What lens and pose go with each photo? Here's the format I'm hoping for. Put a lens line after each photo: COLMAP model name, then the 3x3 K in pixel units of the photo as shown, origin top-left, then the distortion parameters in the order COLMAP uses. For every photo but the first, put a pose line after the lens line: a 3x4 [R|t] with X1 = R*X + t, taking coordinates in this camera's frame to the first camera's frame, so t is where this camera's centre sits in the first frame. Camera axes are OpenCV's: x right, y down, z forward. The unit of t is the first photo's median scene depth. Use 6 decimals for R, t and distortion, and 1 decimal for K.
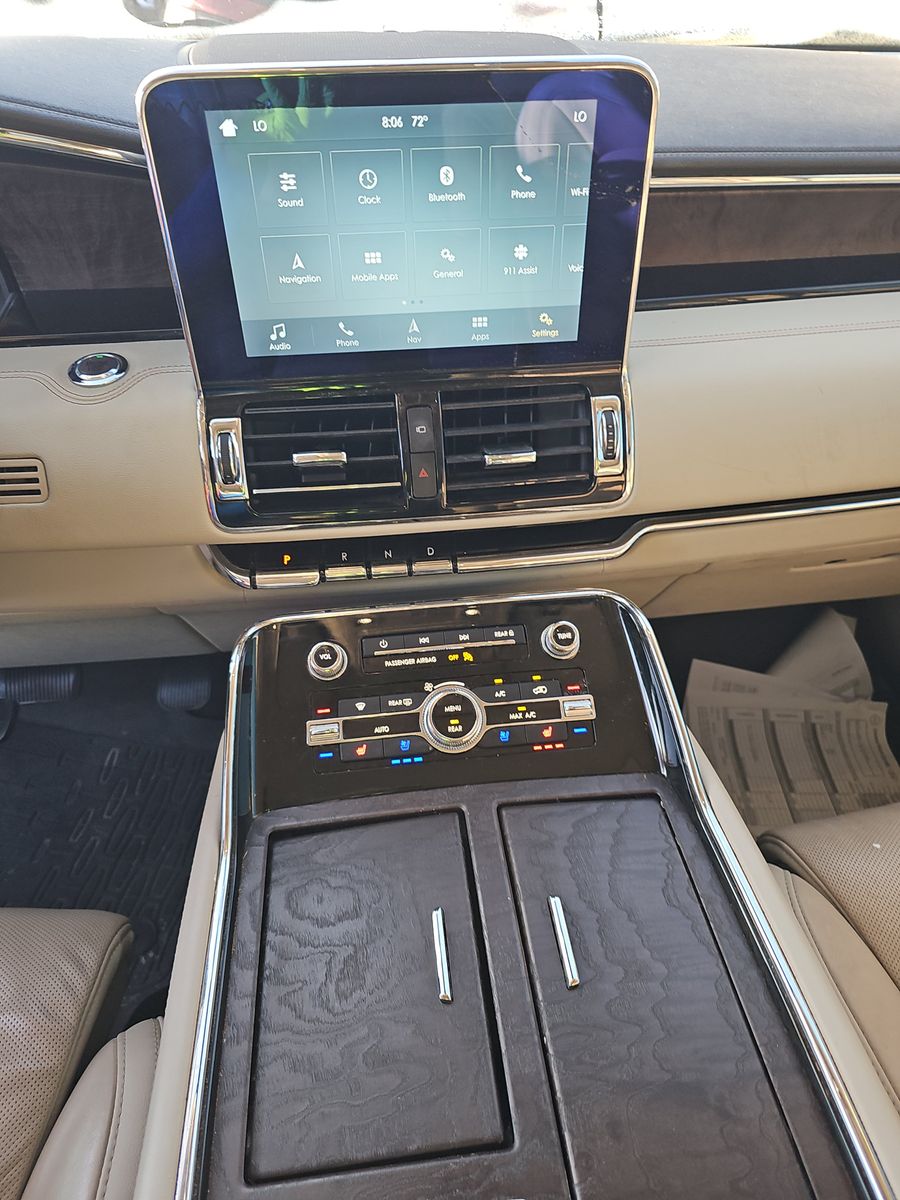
lens RADIAL K [[825.7, 0, 450.0], [0, 825.7, 600.0], [0, 0, 1]] dist [0.079909, -0.085945]
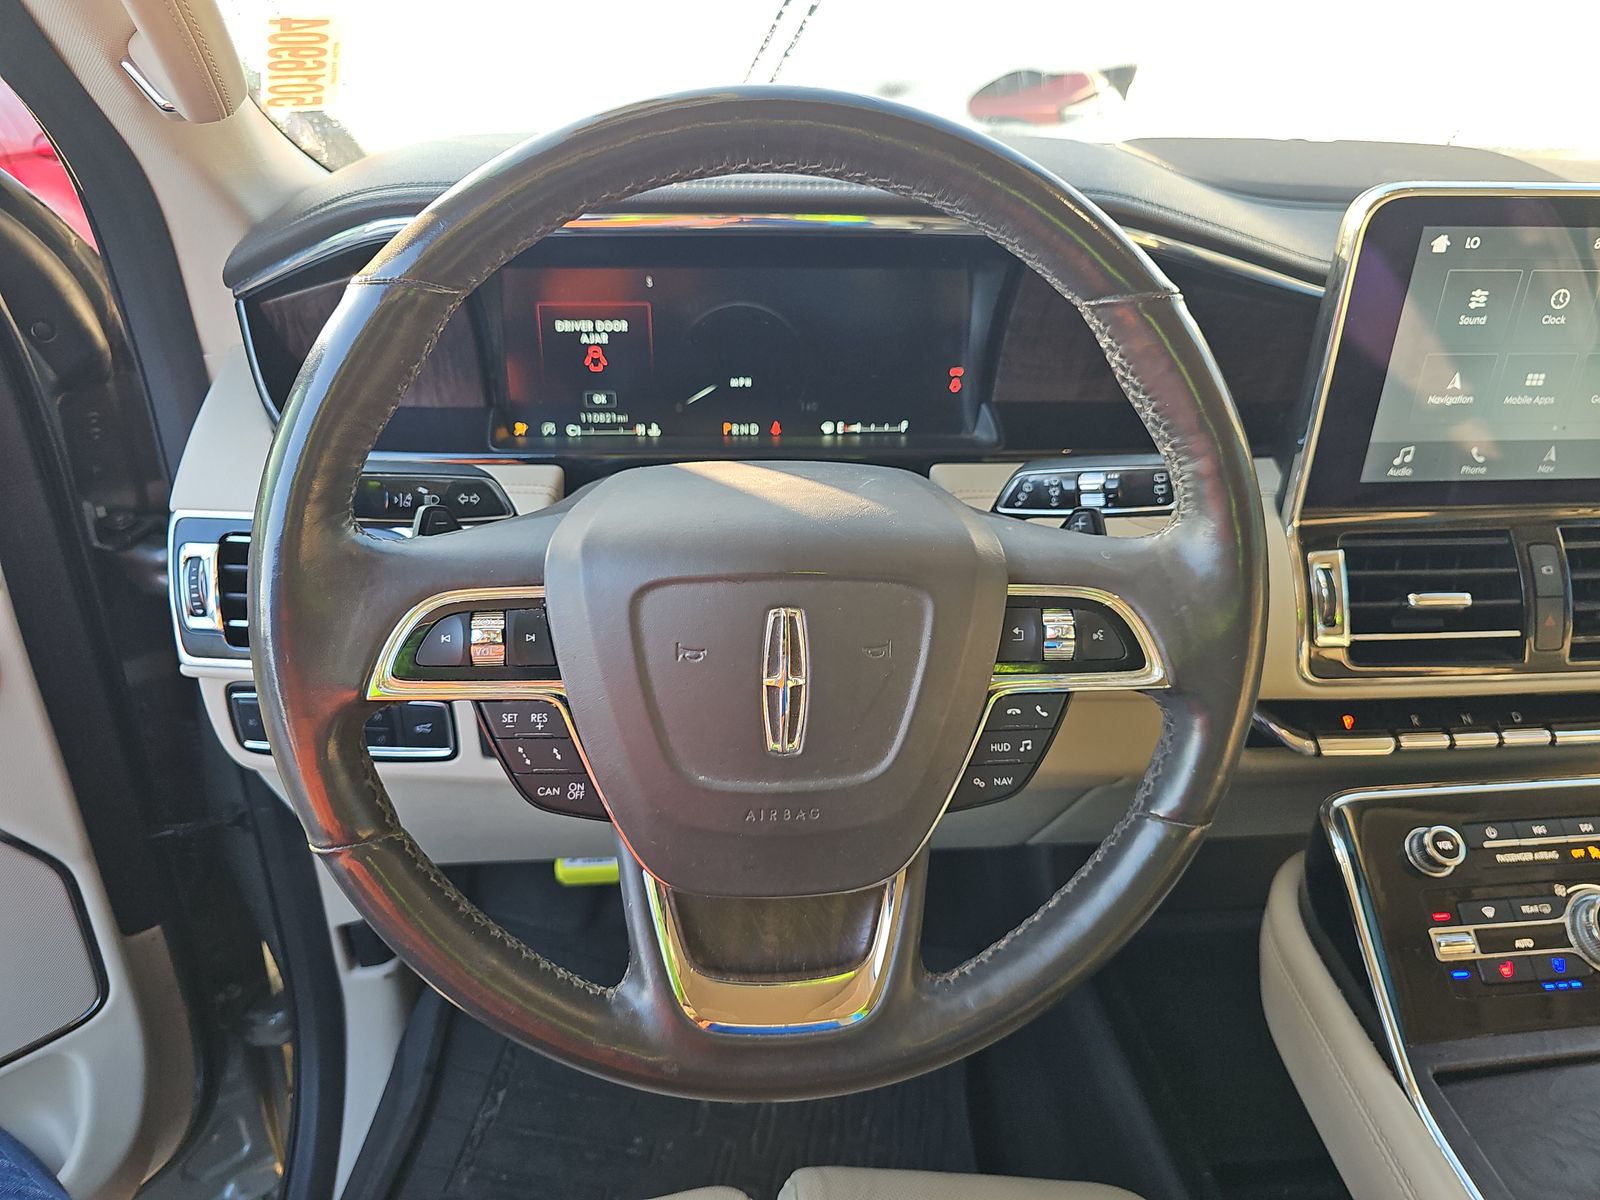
lens RADIAL K [[1100.9, 0, 818.7], [0, 1100.9, 585.1], [0, 0, 1]] dist [0.079909, -0.085945]
pose [[0.999228, 0.033657, 0.020286, -0.786786], [-0.028761, 0.978107, -0.206107, 0.063521], [-0.026779, 0.205364, 0.978319, -0.088292]]
